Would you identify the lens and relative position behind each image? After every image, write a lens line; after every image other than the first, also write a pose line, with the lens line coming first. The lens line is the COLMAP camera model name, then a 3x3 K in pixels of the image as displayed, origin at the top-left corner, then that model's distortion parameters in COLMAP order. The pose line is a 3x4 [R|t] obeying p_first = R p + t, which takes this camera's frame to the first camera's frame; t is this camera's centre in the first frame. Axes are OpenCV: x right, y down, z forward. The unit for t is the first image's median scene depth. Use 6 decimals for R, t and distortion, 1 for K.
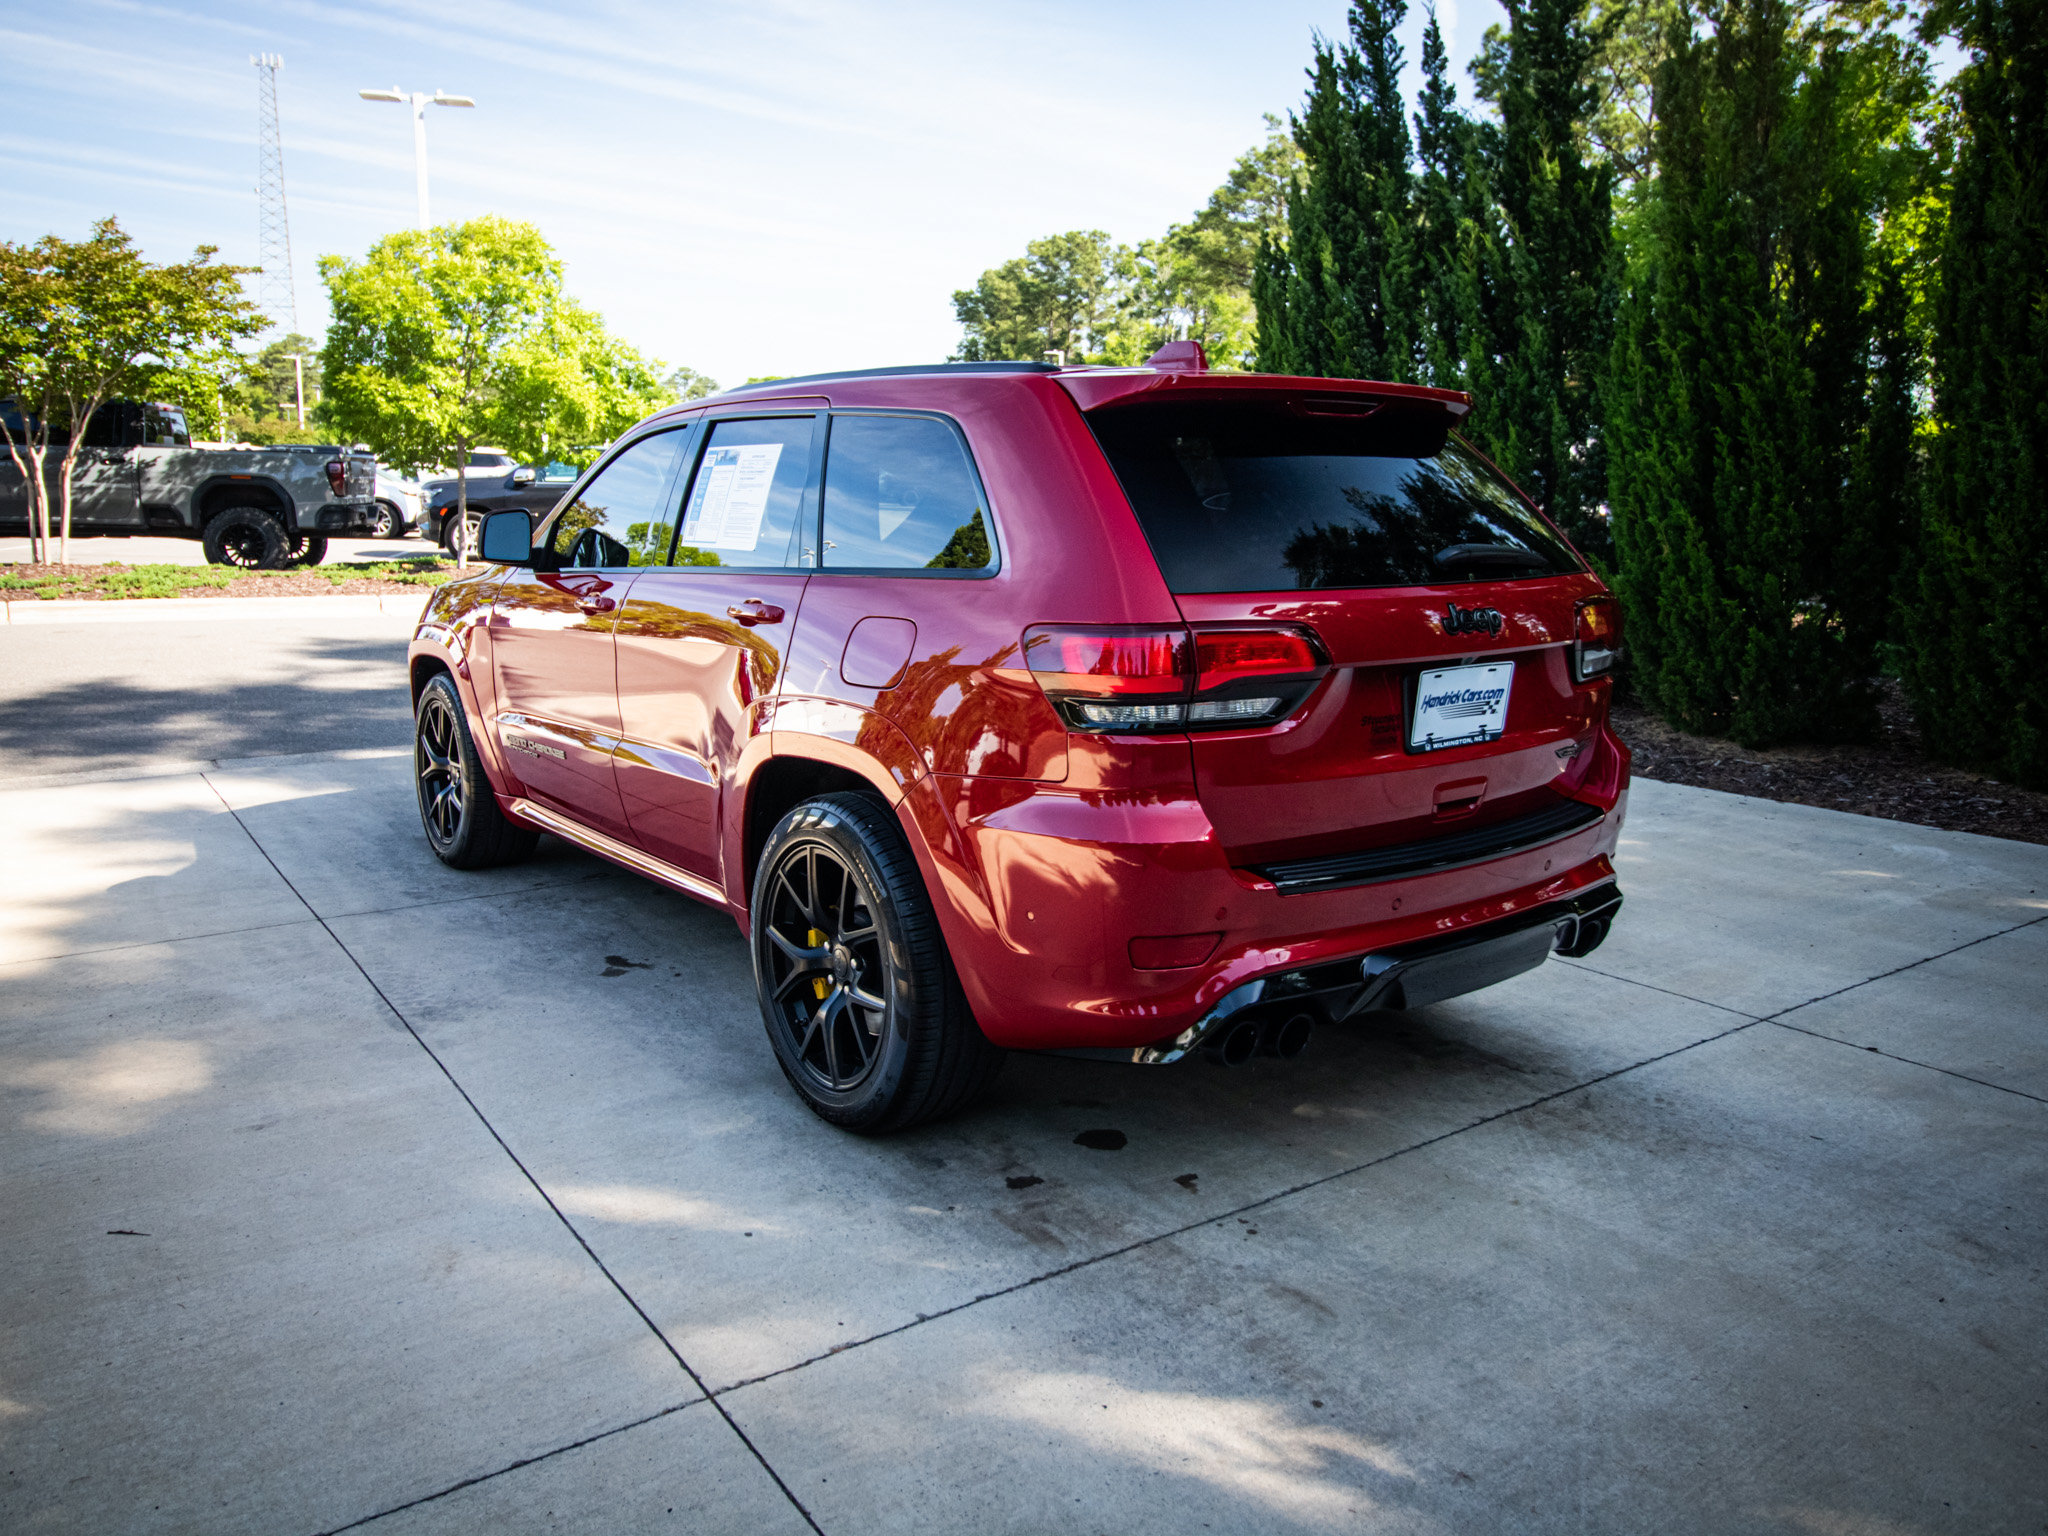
lens RADIAL K [[1501.4, 0, 953.2], [0, 1501.4, 769.9], [0, 0, 1]] dist [0.004514, 0.003468]
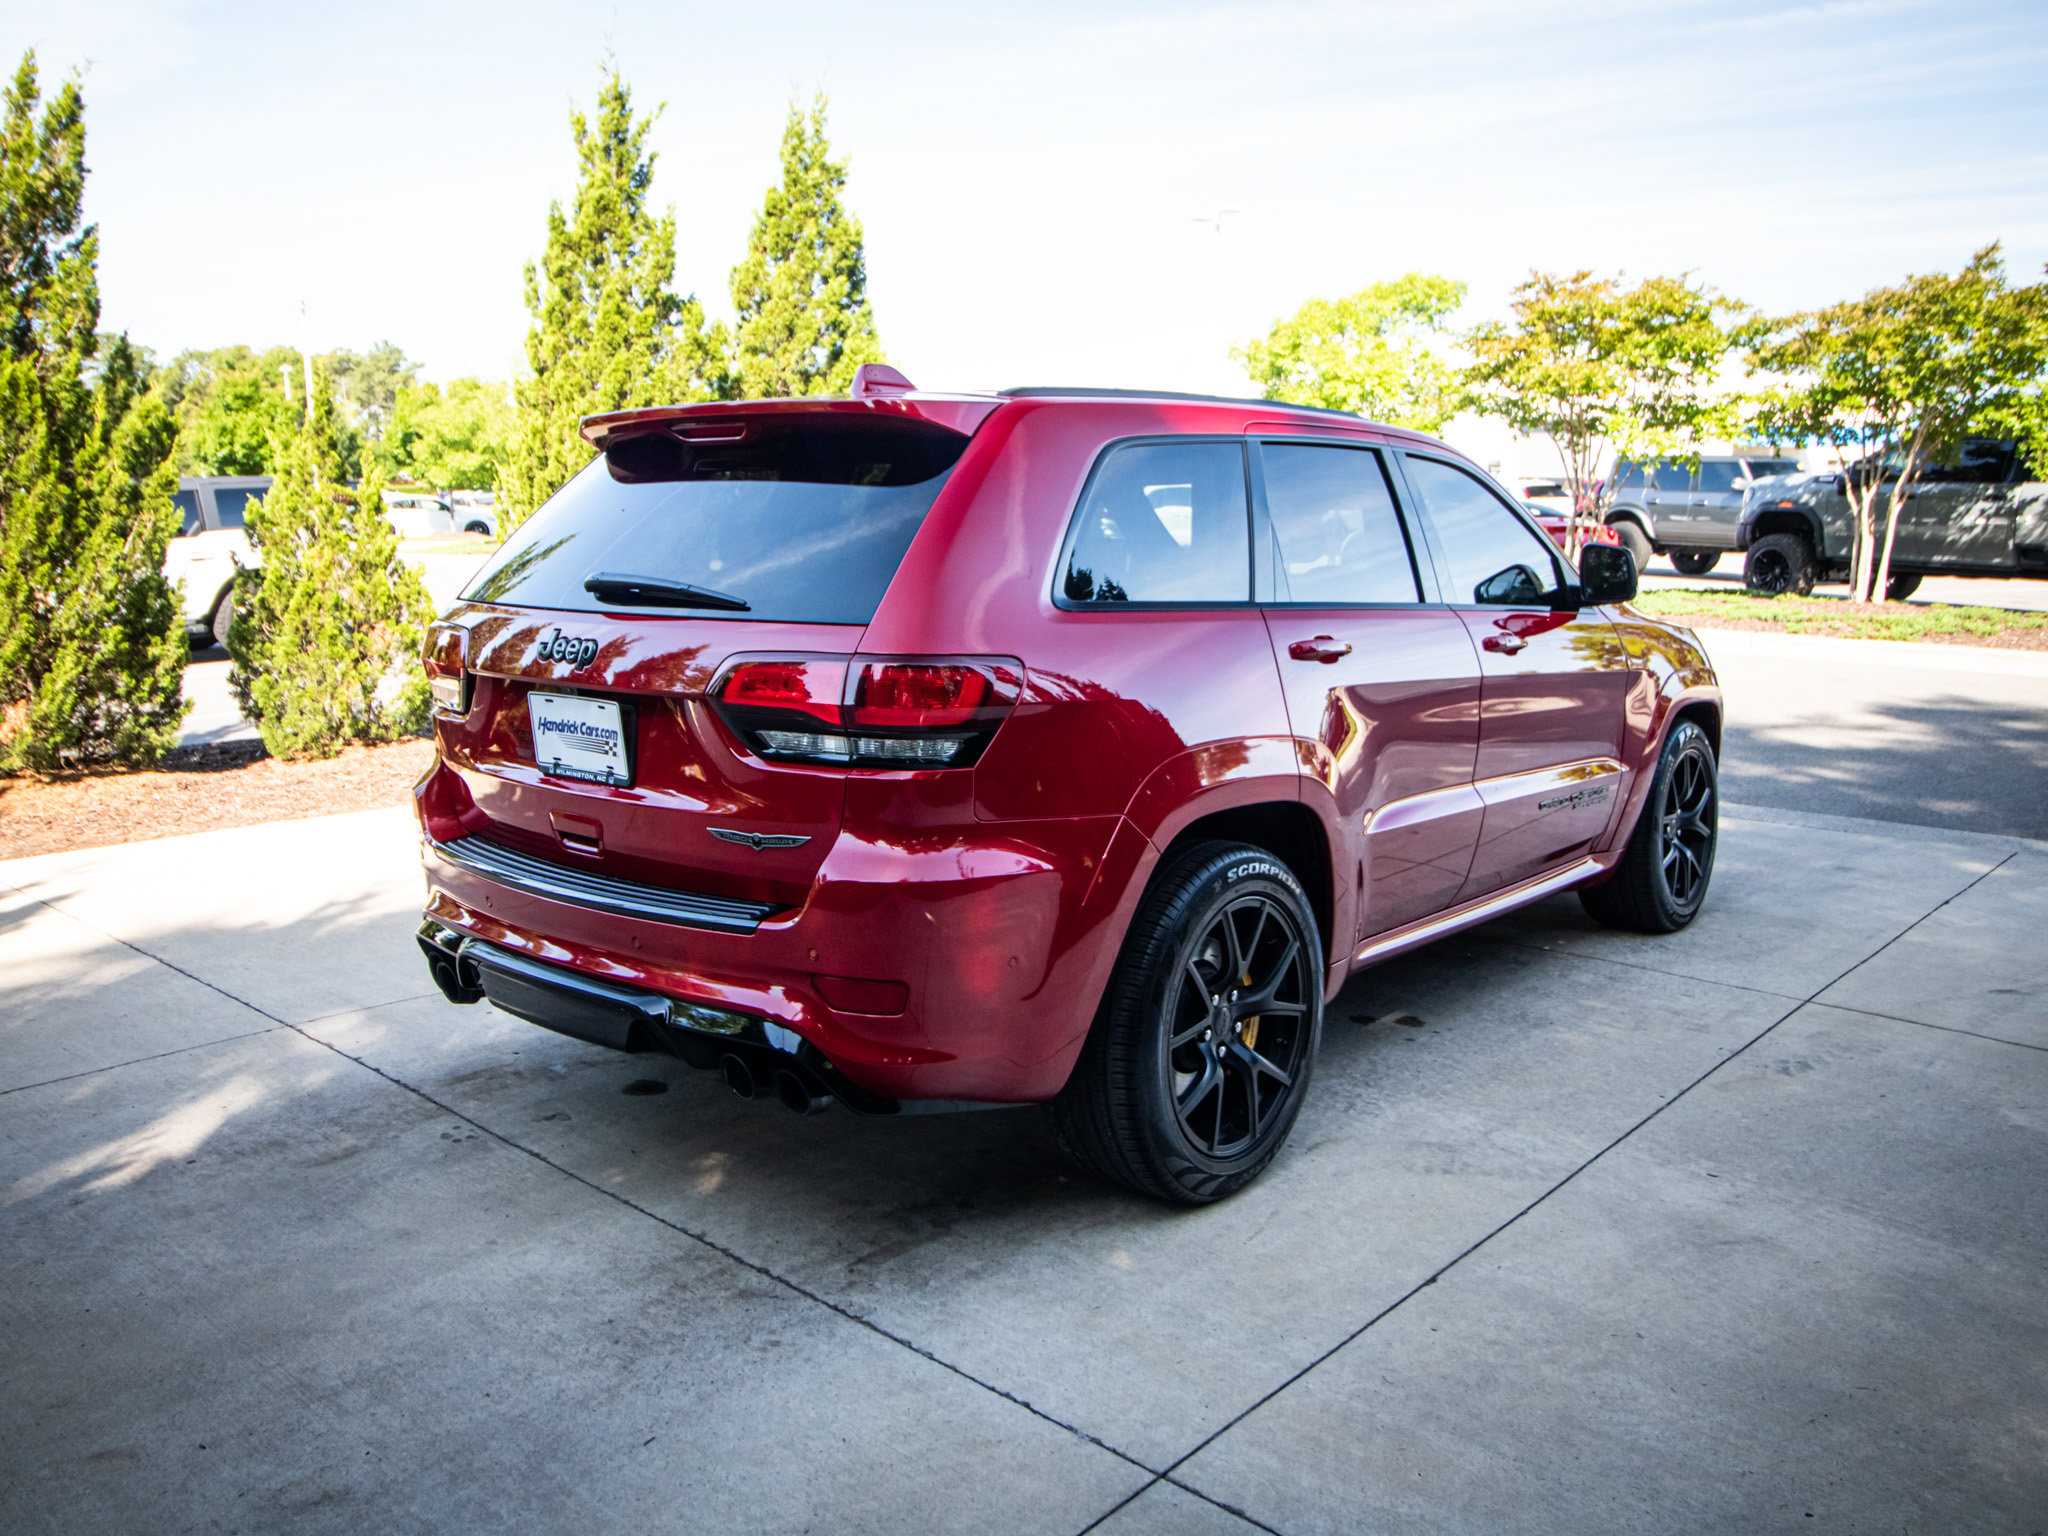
lens RADIAL K [[1501.4, 0, 953.2], [0, 1501.4, 769.9], [0, 0, 1]] dist [0.004514, 0.003468]
pose [[0.230459, 0.153054, -0.960970, 1.259112], [-0.178942, 0.977377, 0.112753, -0.165696], [0.956487, 0.145973, 0.252633, 0.939548]]
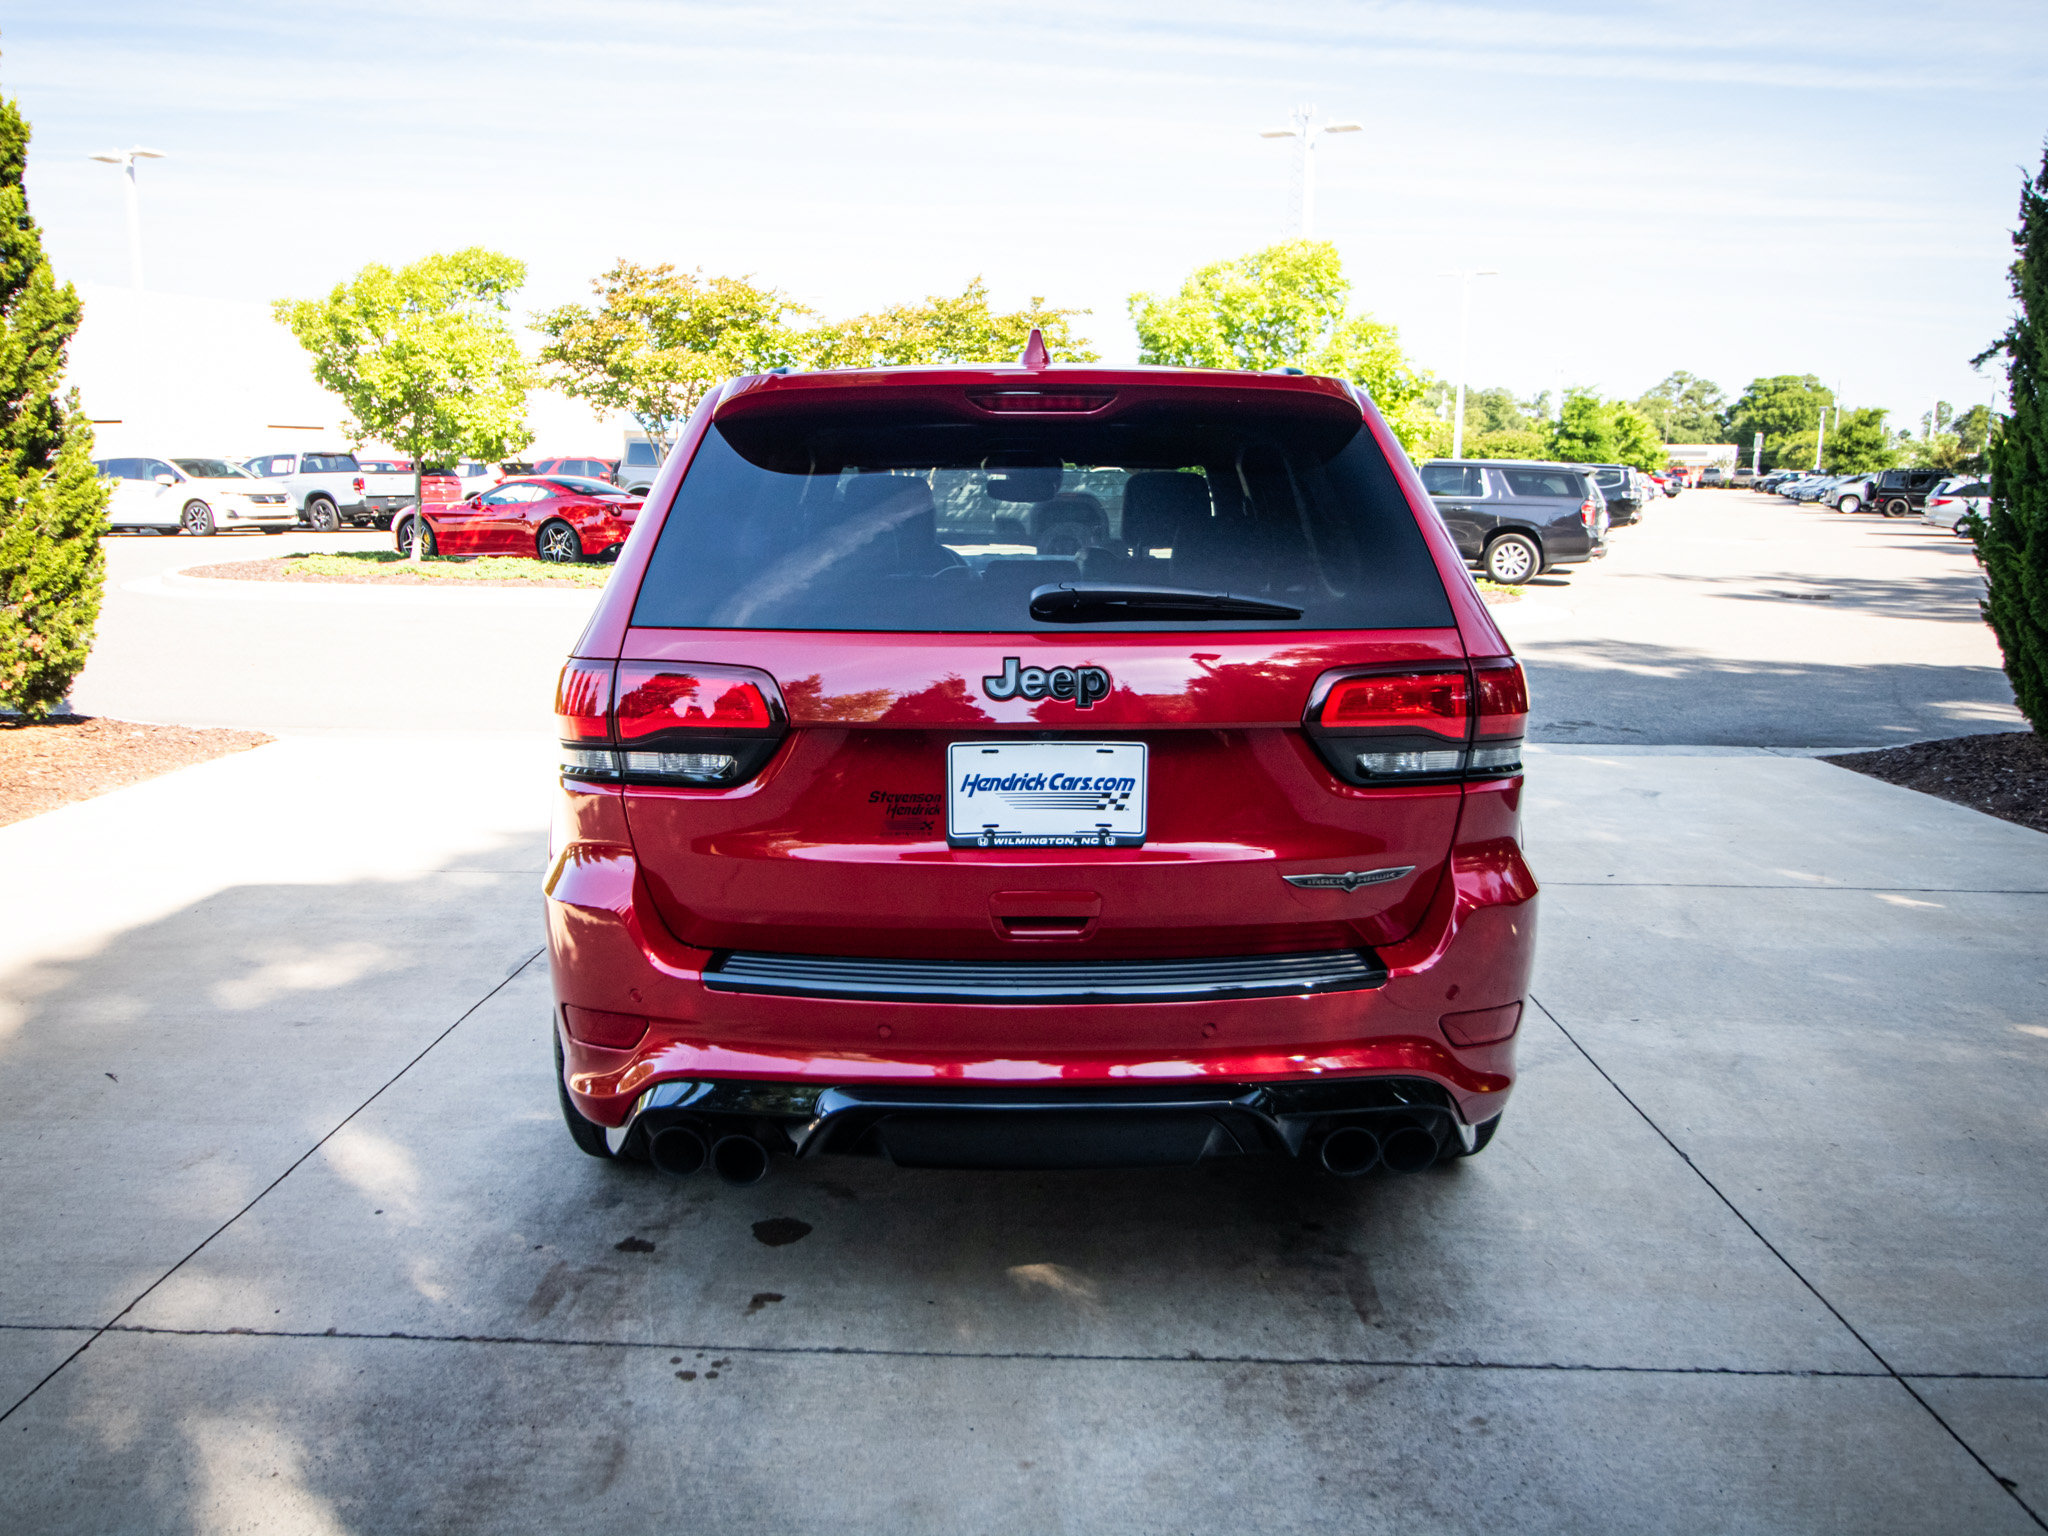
lens RADIAL K [[1450.1, 0, 945.4], [0, 1450.1, 788.3], [0, 0, 1]] dist [0.009176, -0.006481]
pose [[0.801555, 0.111277, -0.587475, 0.686840], [-0.105736, 0.993425, 0.043904, -0.068323], [0.588498, 0.026926, 0.808050, 0.364283]]
